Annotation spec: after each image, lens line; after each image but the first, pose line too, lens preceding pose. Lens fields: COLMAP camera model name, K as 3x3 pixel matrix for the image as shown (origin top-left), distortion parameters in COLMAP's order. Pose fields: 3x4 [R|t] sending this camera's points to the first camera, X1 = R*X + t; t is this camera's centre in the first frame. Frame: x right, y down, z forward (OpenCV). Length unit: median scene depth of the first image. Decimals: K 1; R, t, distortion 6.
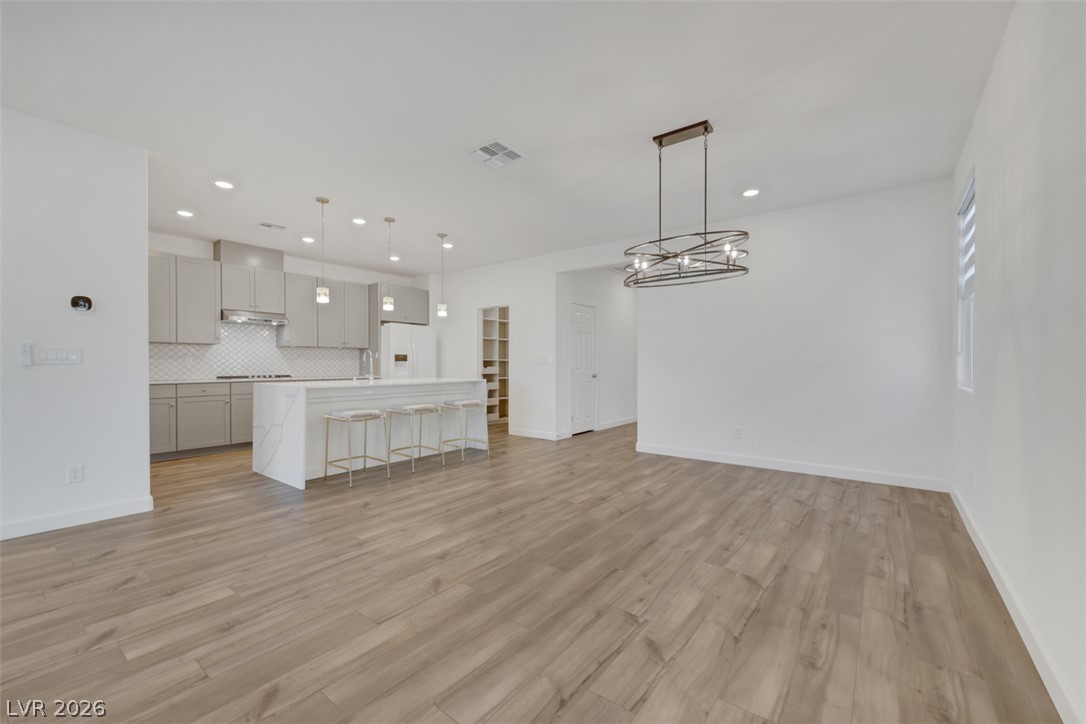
lens RADIAL K [[439.8, 0, 545.1], [0, 439.8, 365.1], [0, 0, 1]] dist [-0.000493, 0.000128]
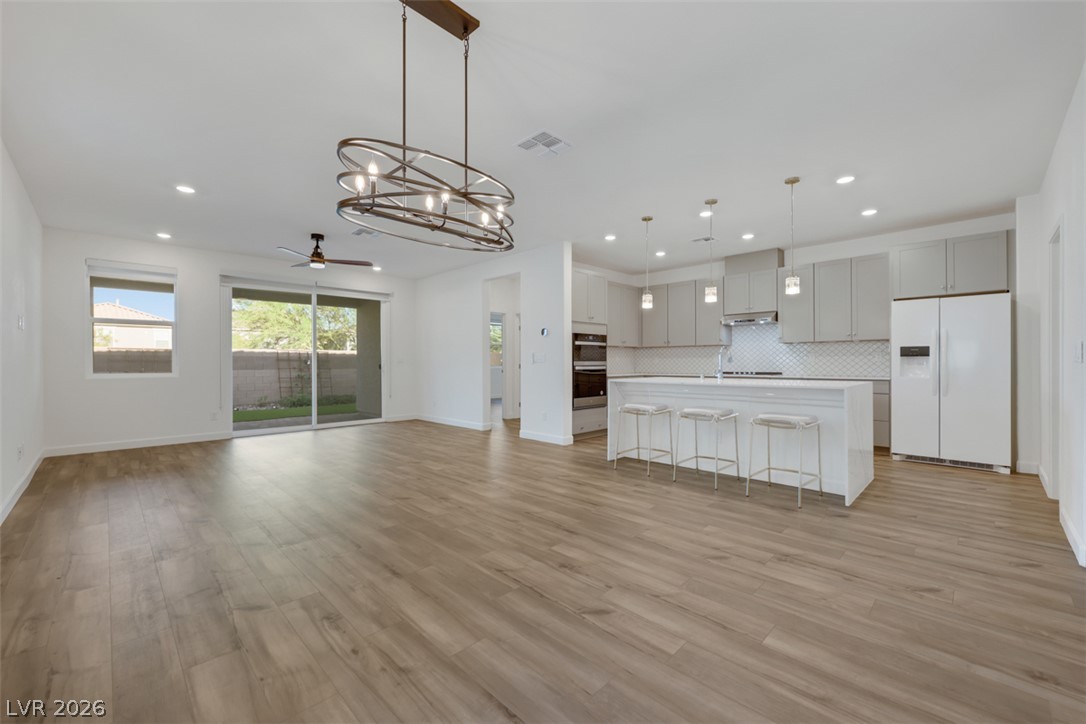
lens RADIAL K [[439.8, 0, 545.1], [0, 439.8, 365.1], [0, 0, 1]] dist [-0.000493, 0.000128]
pose [[-0.126219, 0.007438, -0.991975, 0.579915], [0.000894, 0.999972, 0.007384, -0.002211], [0.992002, 0.000045, -0.126222, 0.773570]]
